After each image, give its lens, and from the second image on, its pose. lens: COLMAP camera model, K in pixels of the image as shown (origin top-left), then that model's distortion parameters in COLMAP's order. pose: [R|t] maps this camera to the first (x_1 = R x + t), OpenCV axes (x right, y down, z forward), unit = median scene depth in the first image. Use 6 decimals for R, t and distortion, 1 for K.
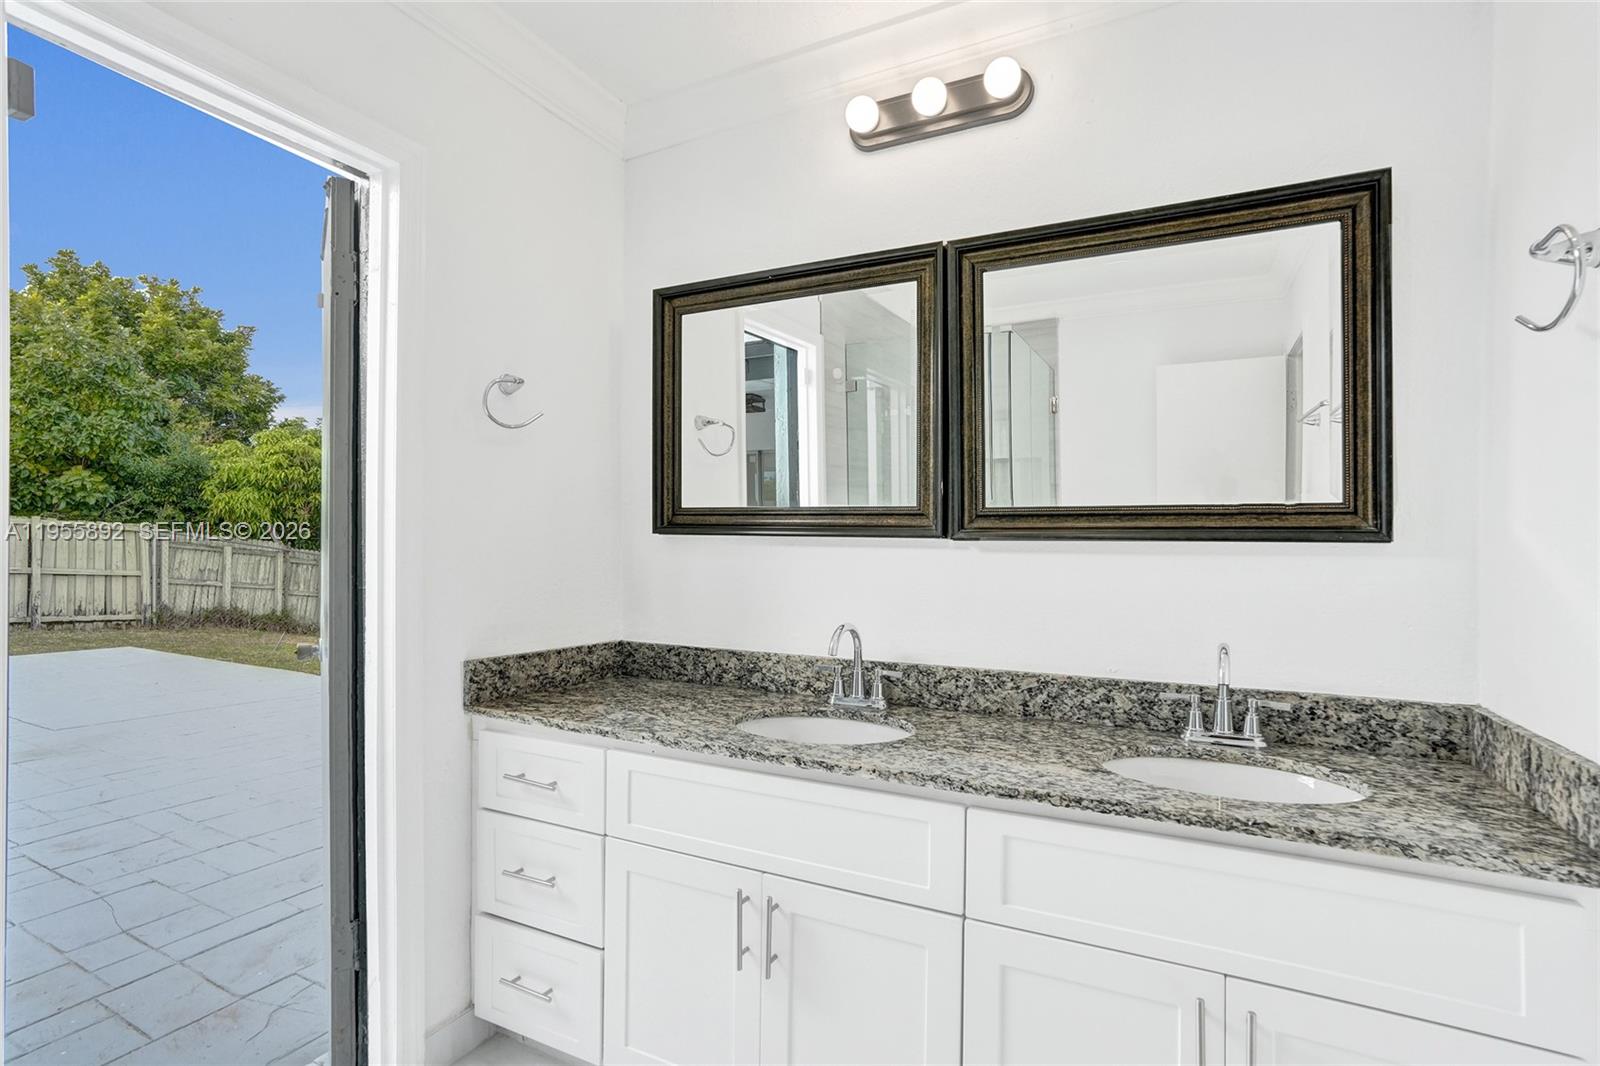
lens RADIAL K [[744.1, 0, 801.5], [0, 744.1, 539.1], [0, 0, 1]] dist [-0.074154, 0.031562]
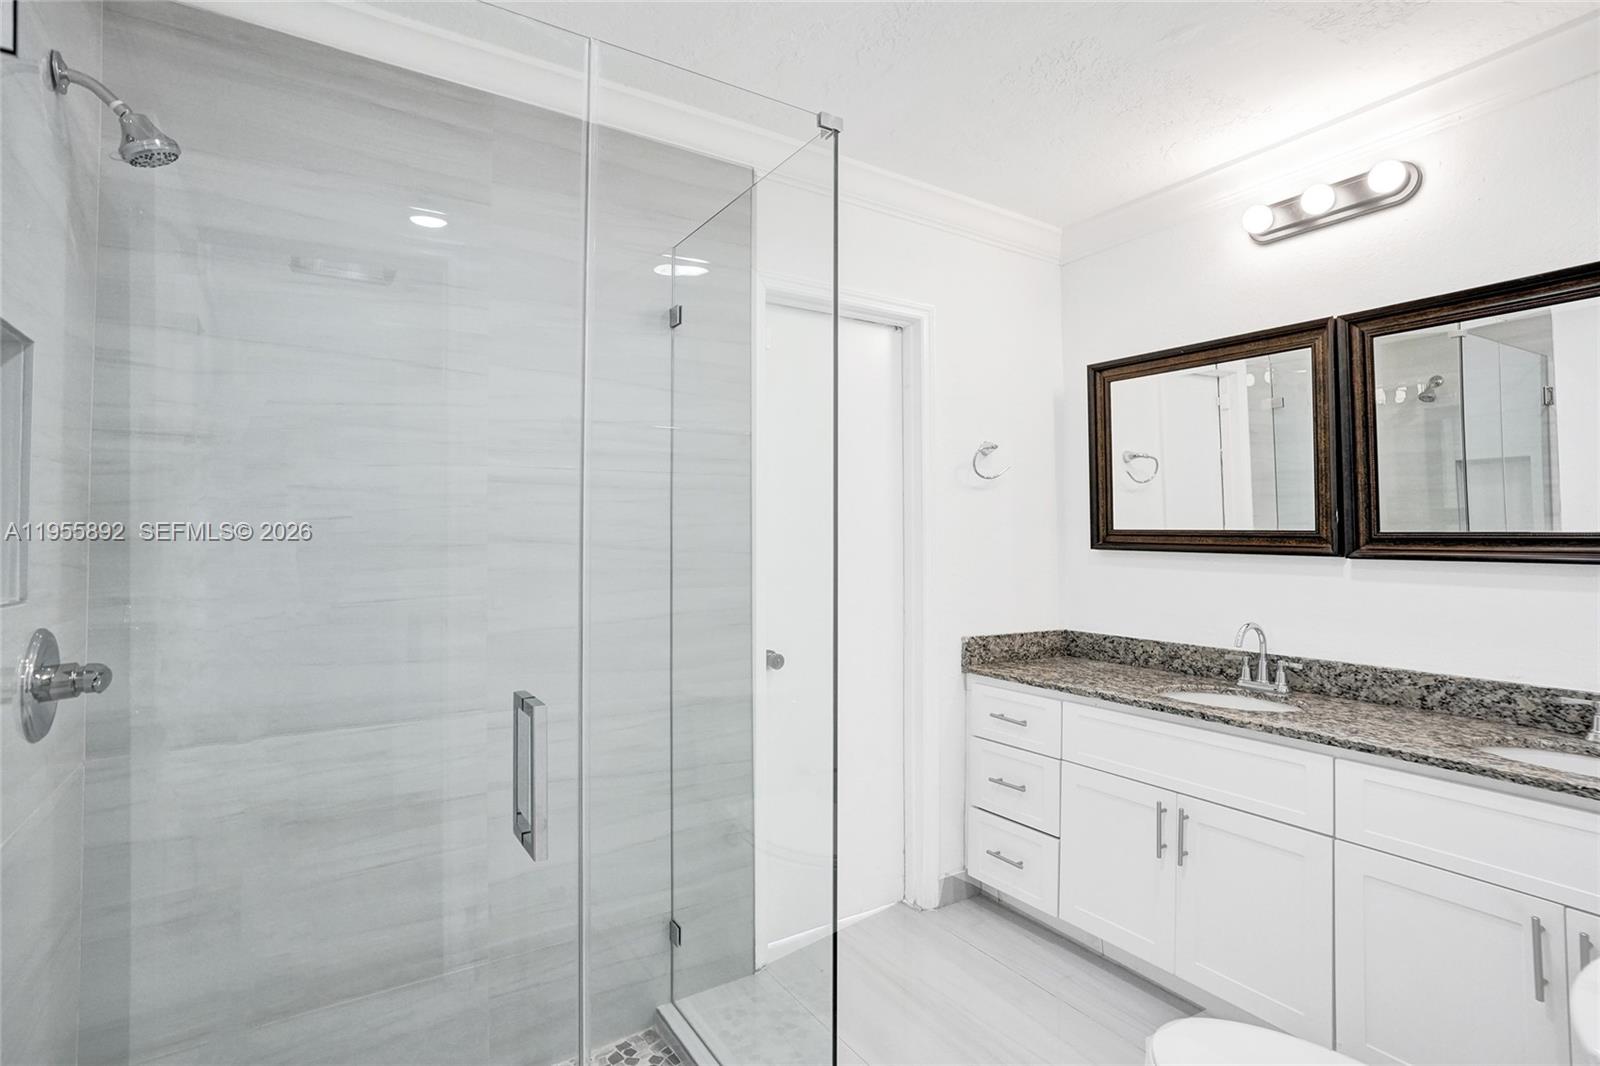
lens RADIAL K [[768.9, 0, 798.7], [0, 768.9, 524.5], [0, 0, 1]] dist [-0.048898, 0.028075]
pose [[0.855581, -0.015018, -0.517452, 0.073010], [0.008808, 0.999857, -0.014455, -0.045421], [0.517595, 0.007809, 0.855590, -0.535237]]
